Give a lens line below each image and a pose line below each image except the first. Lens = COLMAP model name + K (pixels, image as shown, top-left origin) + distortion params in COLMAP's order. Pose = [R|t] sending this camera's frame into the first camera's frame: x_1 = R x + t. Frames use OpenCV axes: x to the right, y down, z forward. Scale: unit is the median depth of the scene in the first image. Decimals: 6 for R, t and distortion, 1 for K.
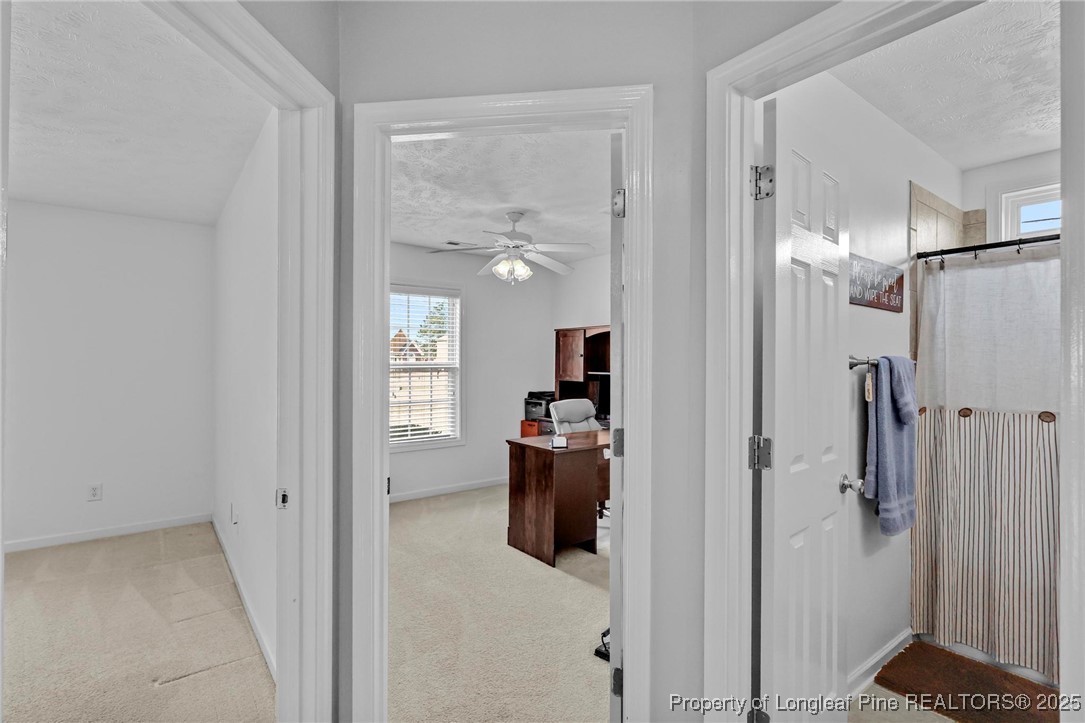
lens RADIAL K [[506.7, 0, 539.9], [0, 506.7, 359.6], [0, 0, 1]] dist [0.002914, -0.000067]
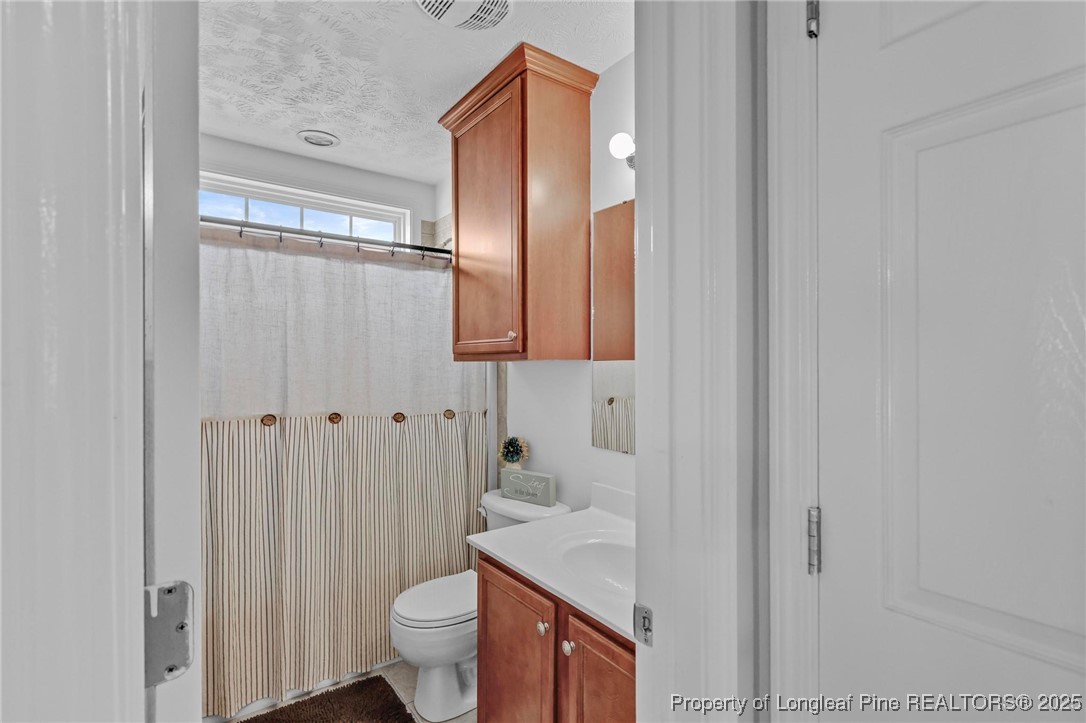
lens RADIAL K [[507.1, 0, 543.7], [0, 507.1, 367.7], [0, 0, 1]] dist [0.002914, -0.000067]
pose [[0.015428, -0.009392, 0.999837, 0.273018], [0.000975, 0.999956, 0.009378, 0.030931], [-0.999881, 0.000830, 0.015437, 1.630331]]
